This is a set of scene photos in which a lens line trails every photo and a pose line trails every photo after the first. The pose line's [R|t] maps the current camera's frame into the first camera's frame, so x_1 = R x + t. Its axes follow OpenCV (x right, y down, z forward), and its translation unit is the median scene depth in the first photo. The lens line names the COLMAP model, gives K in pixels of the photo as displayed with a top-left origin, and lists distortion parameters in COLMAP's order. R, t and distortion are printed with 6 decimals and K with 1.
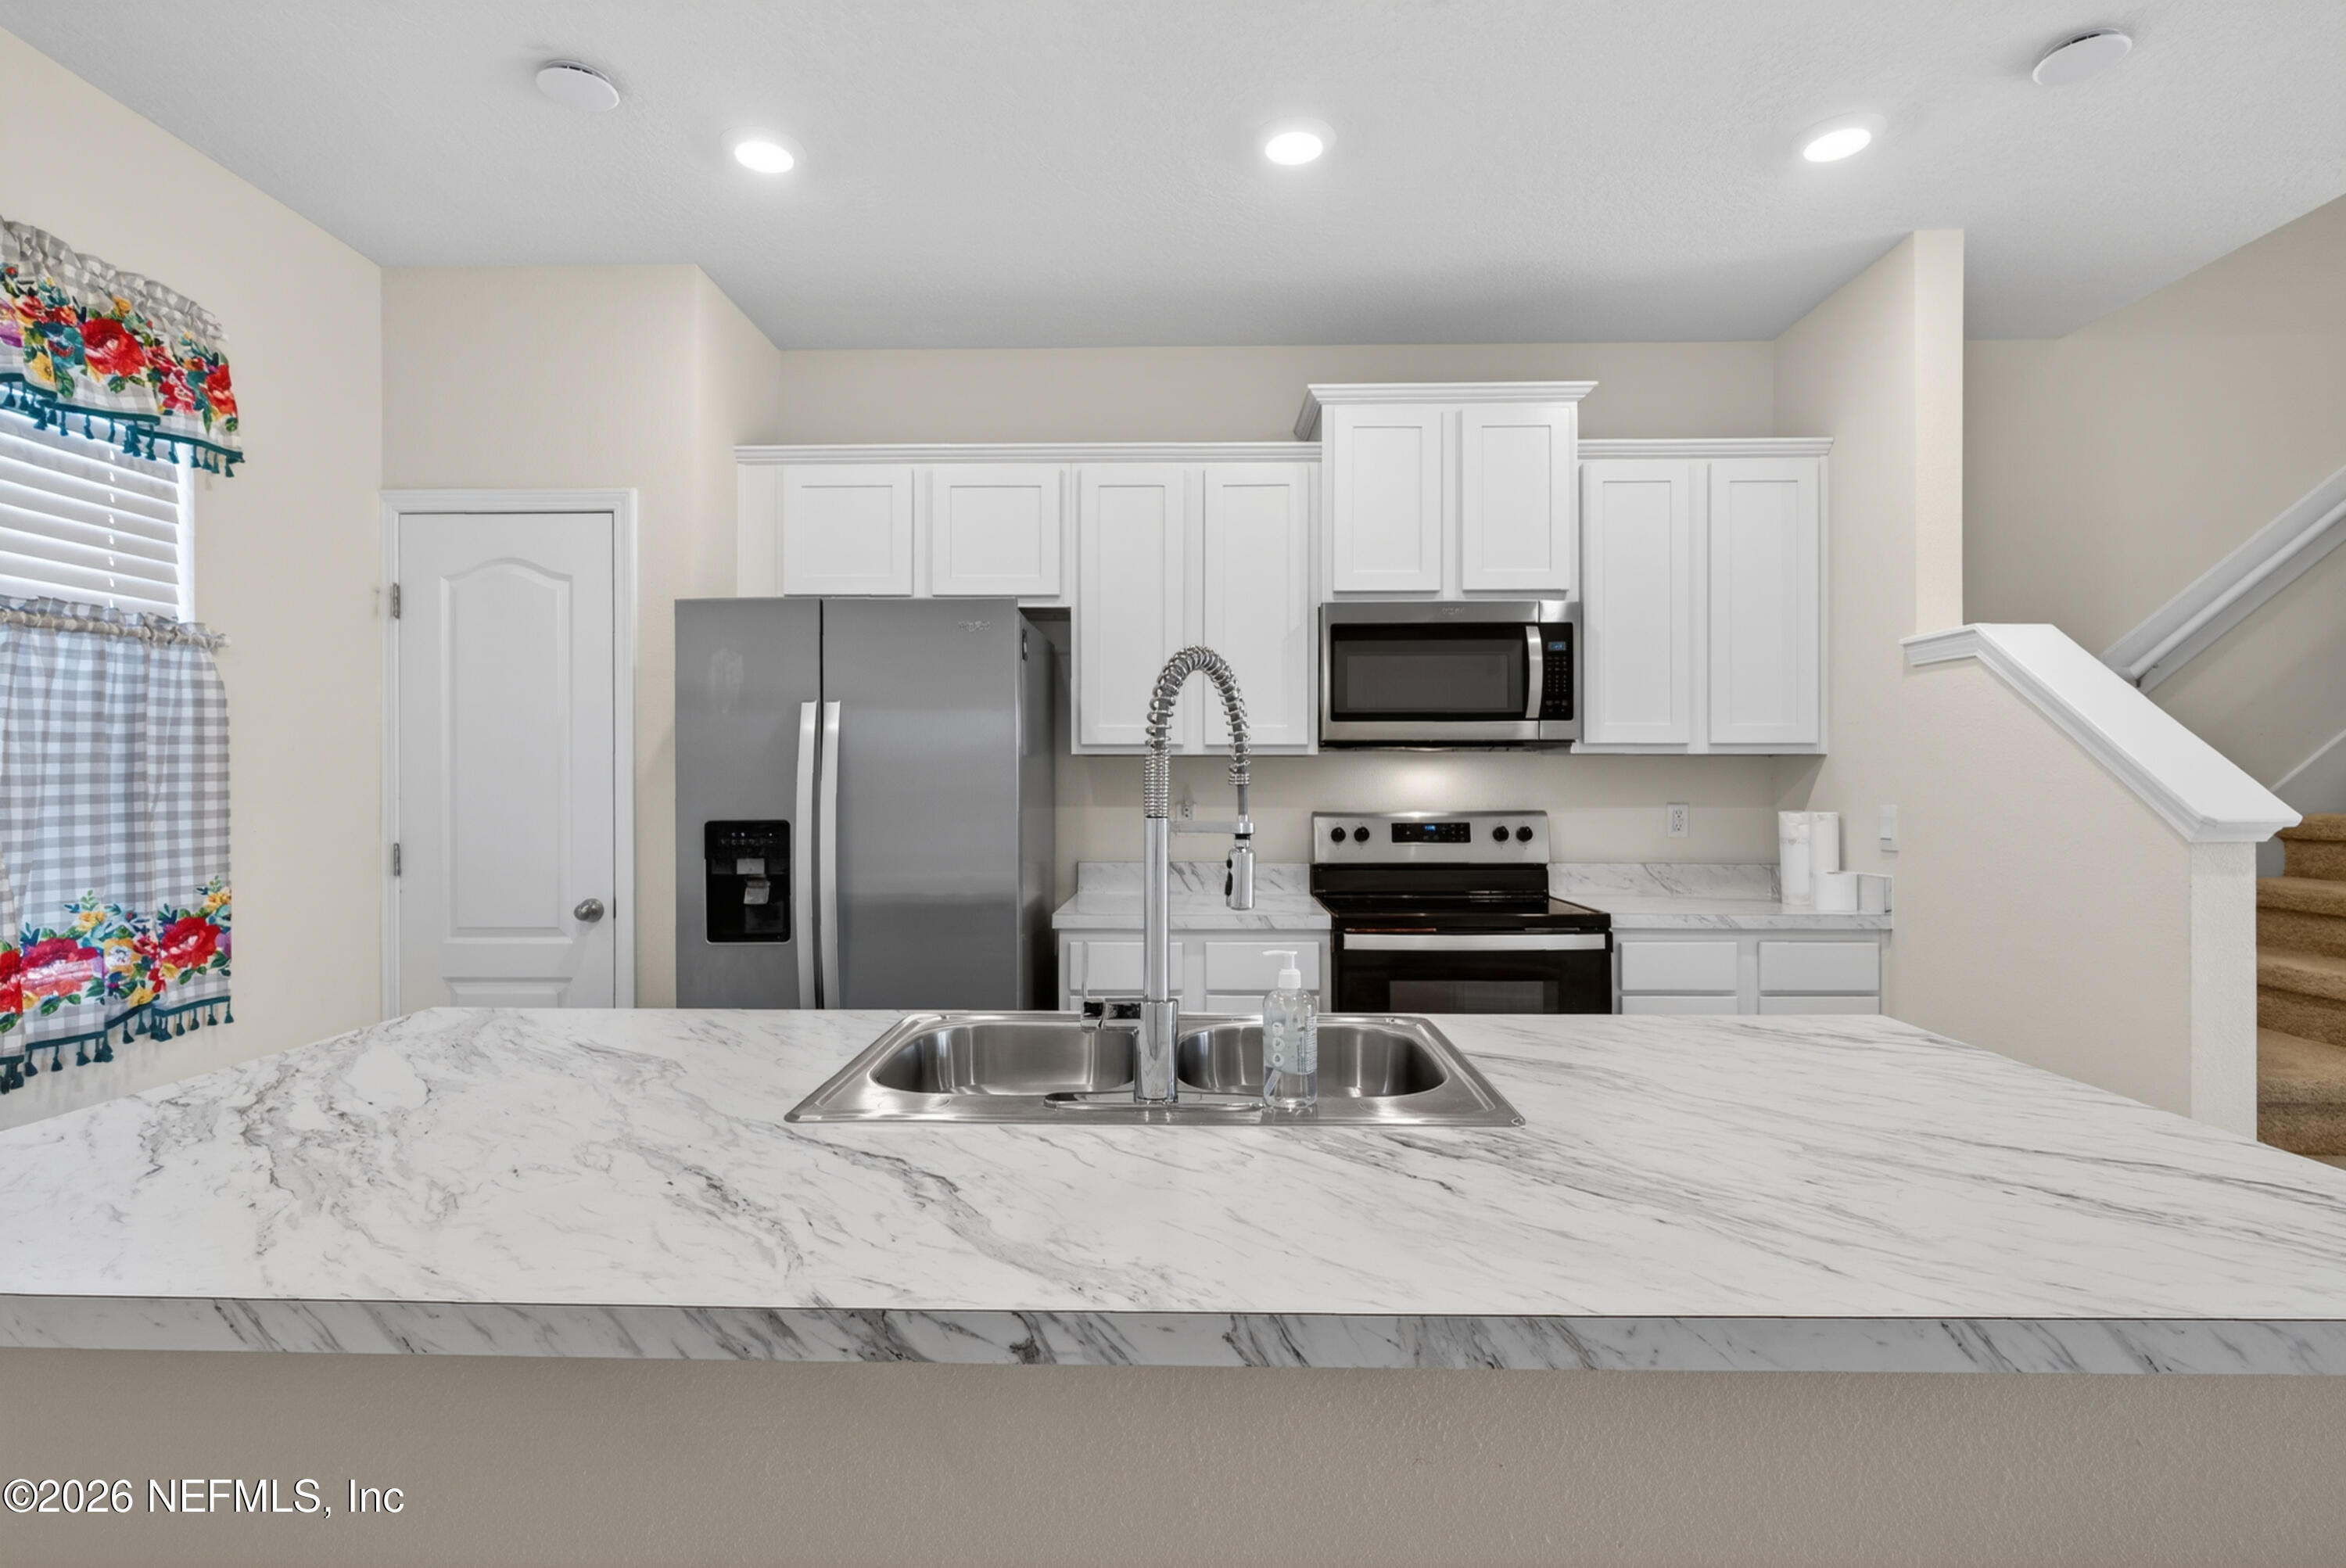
lens RADIAL K [[1120.0, 0, 1167.7], [0, 1120.0, 771.6], [0, 0, 1]] dist [0.004285, -0.003703]
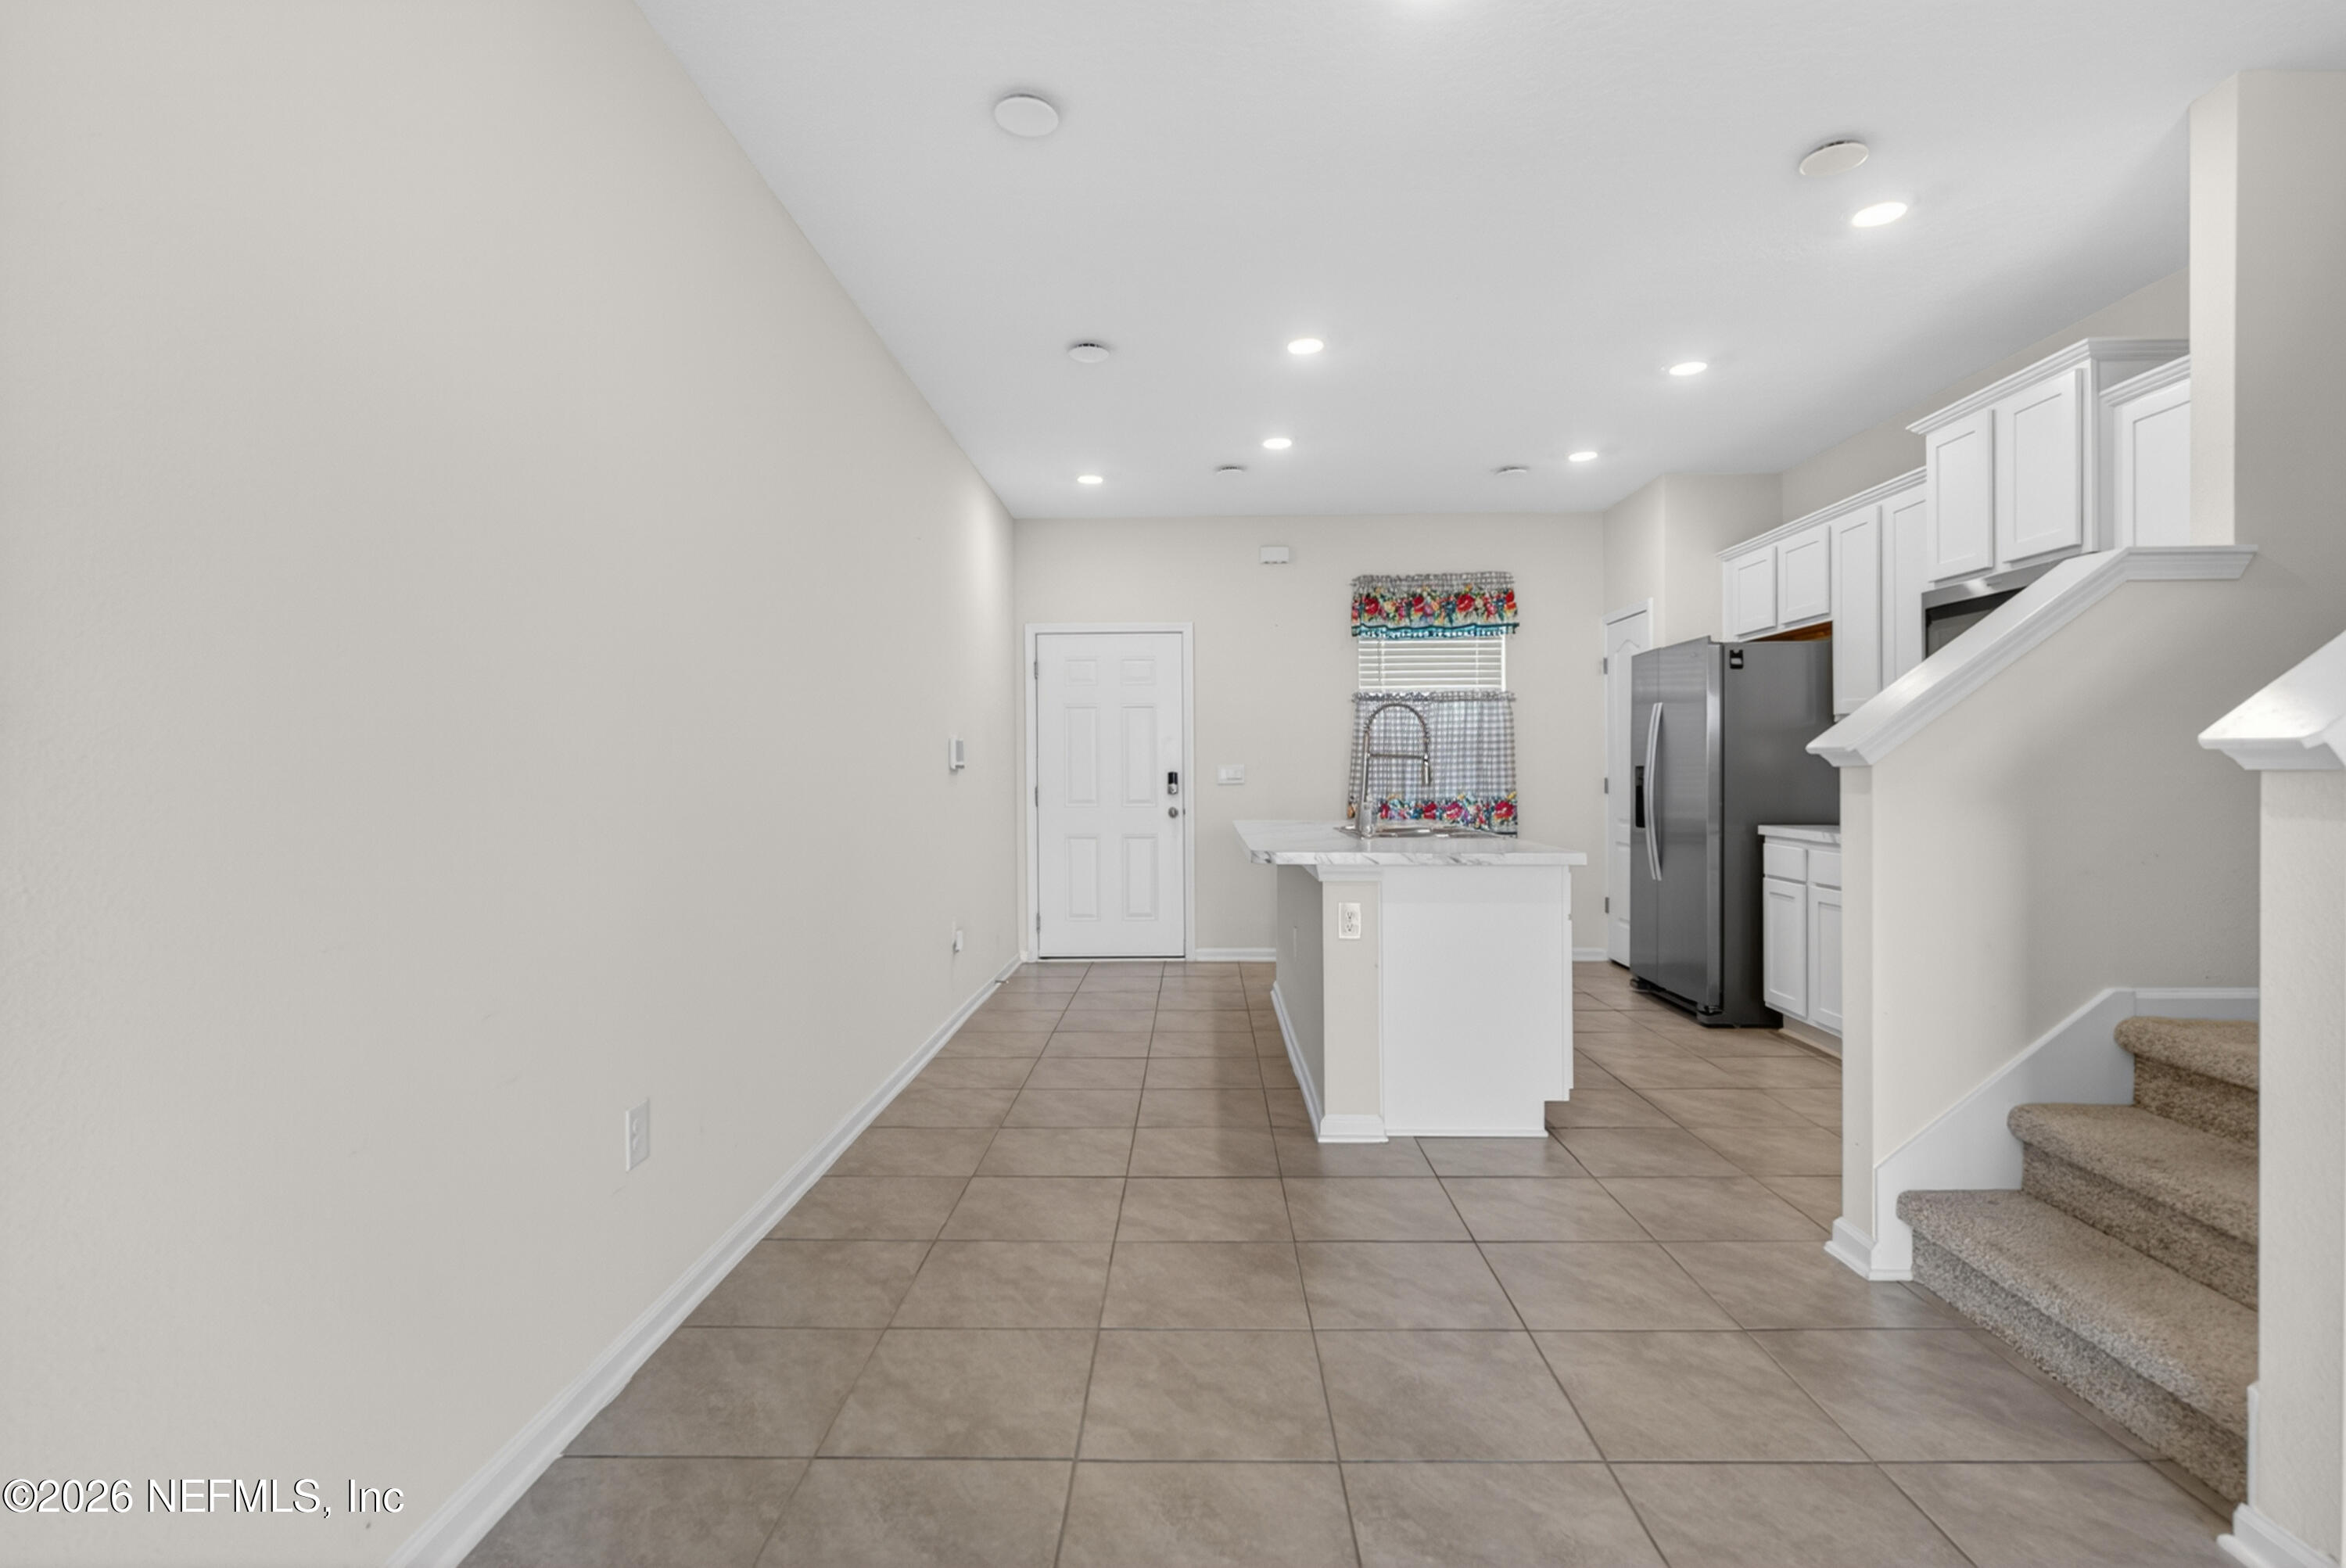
lens RADIAL K [[1120.0, 0, 1171.8], [0, 1120.0, 778.0], [0, 0, 1]] dist [0.004285, -0.003703]
pose [[-0.000971, 0.005788, -0.999983, 1.501907], [0.013825, 0.999888, 0.005774, 0.039607], [0.999904, -0.013819, -0.001051, 0.168756]]
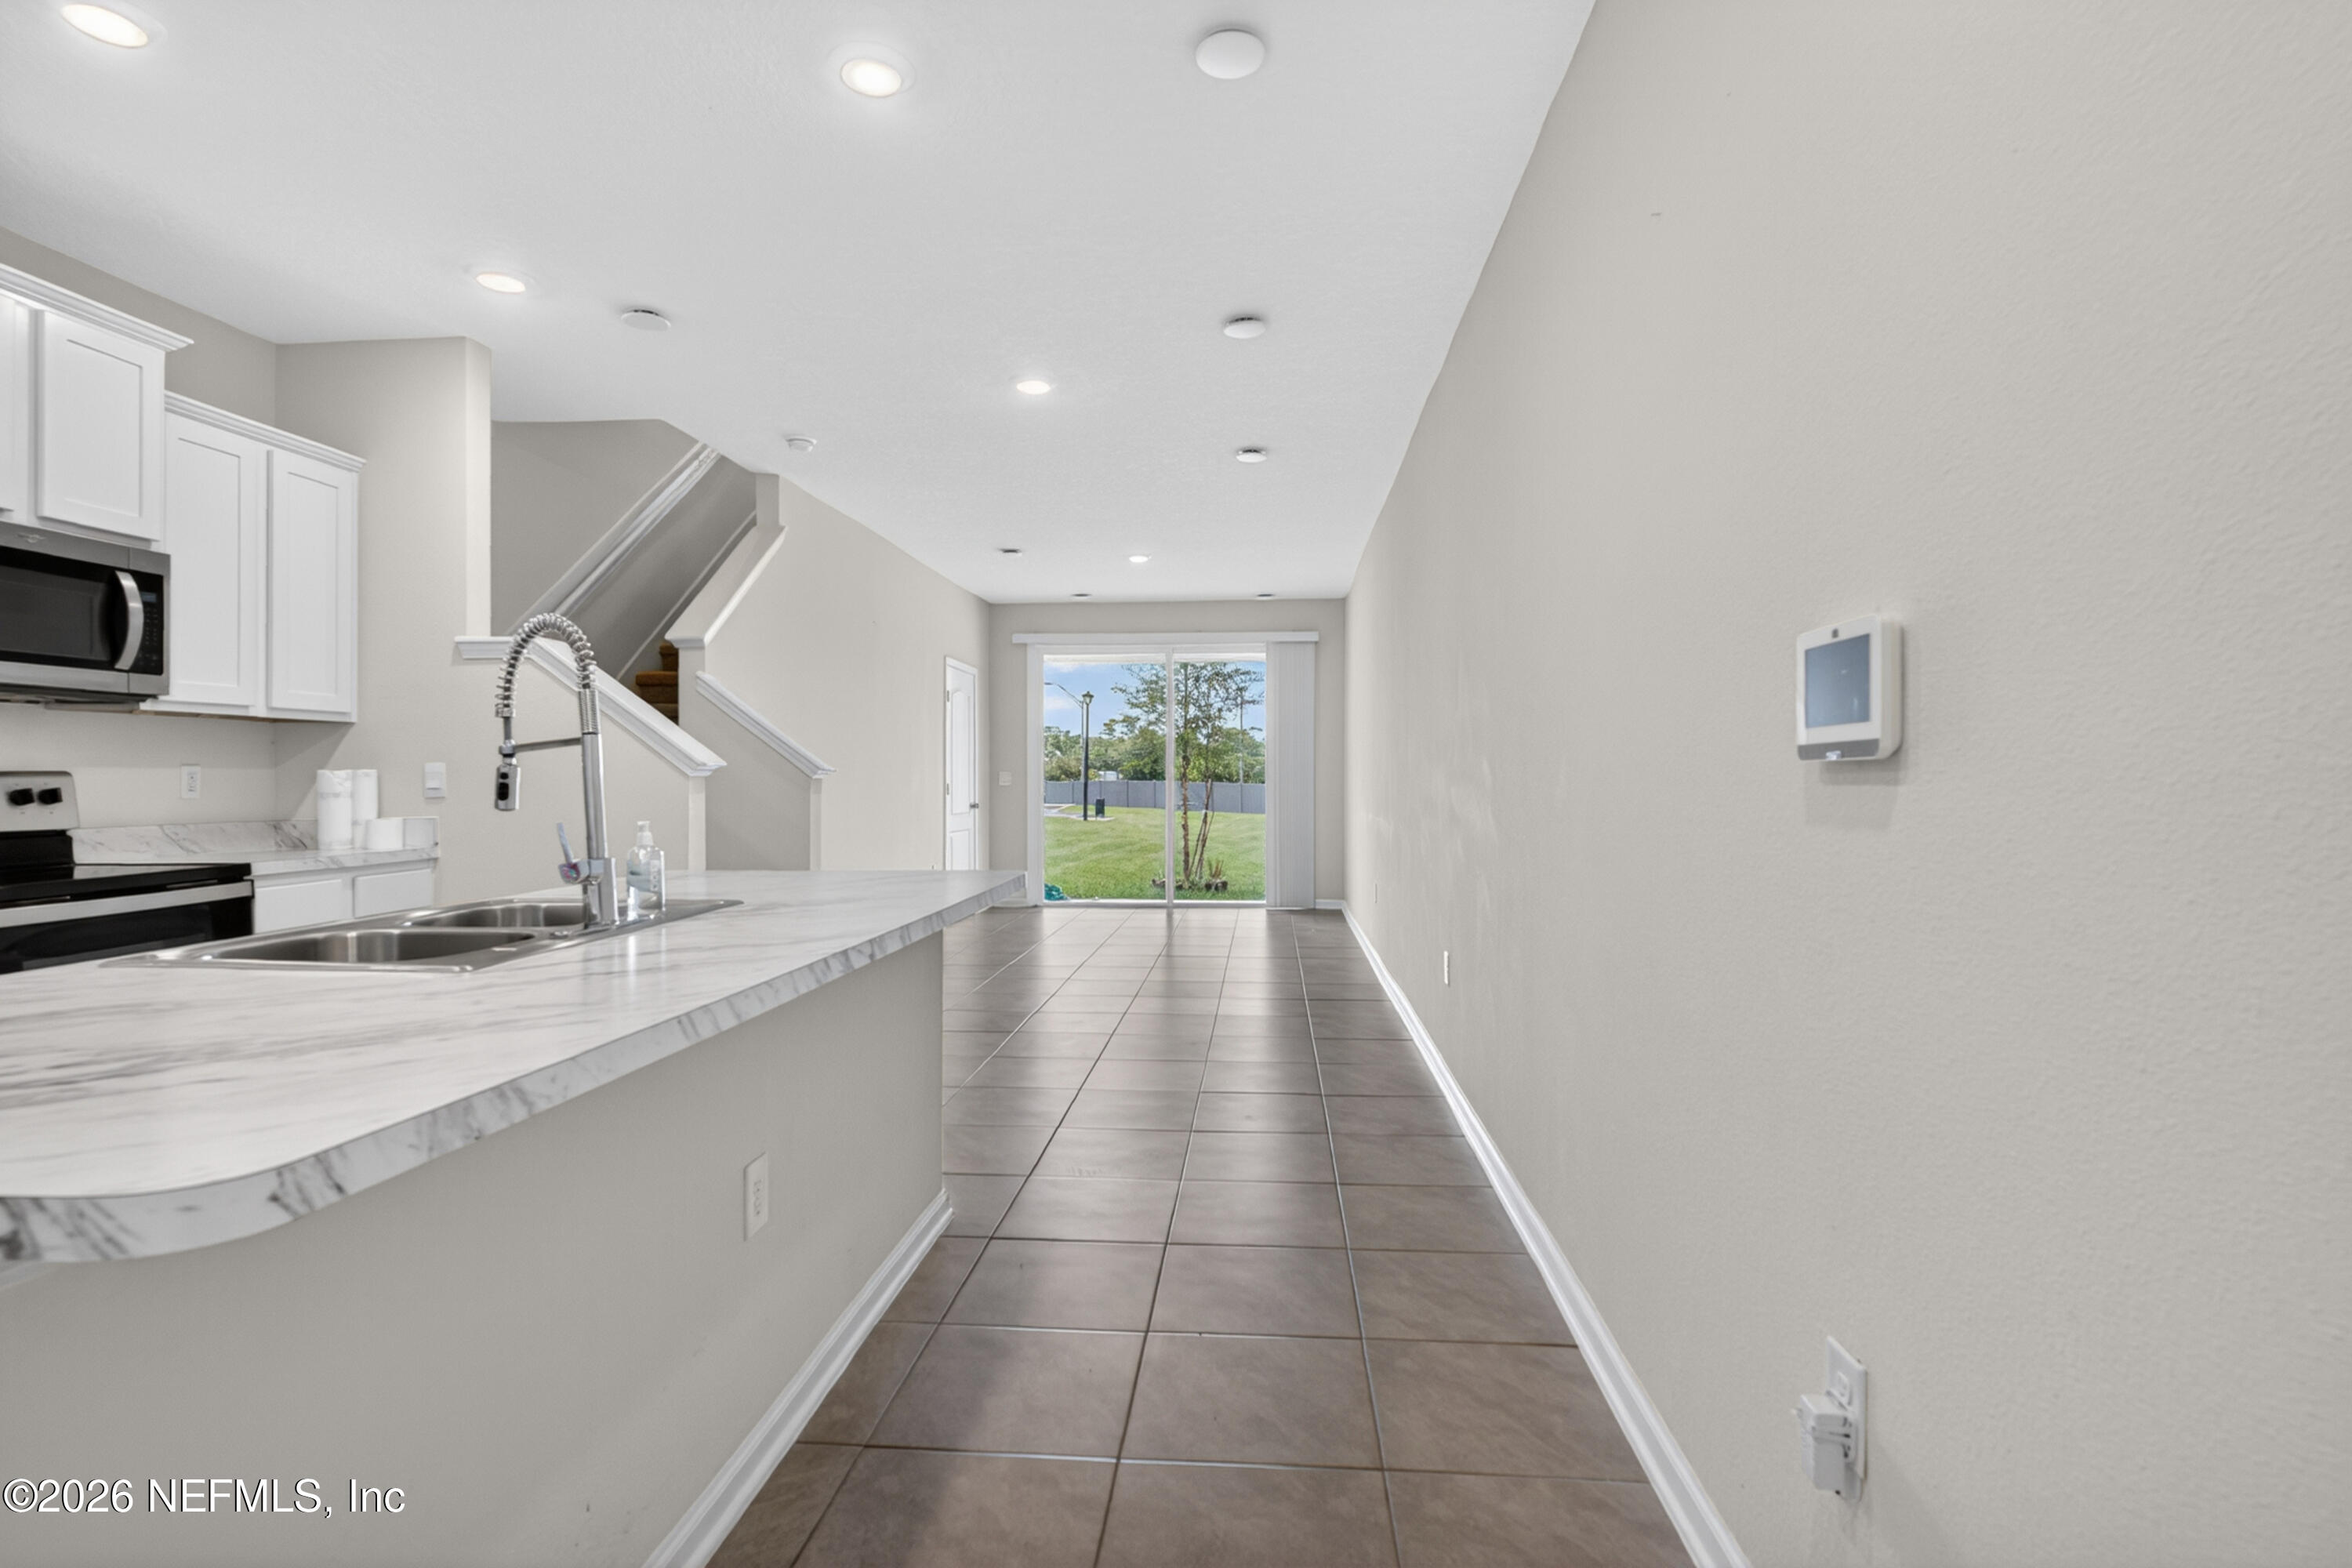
lens RADIAL K [[1122.9, 0, 1164.5], [0, 1122.9, 768.8], [0, 0, 1]] dist [0.004285, -0.003703]
pose [[0.065479, 0.005938, 0.997836, -0.597532], [-0.006505, 0.999964, -0.005524, 0.037714], [-0.997833, -0.006130, 0.065516, 0.067678]]
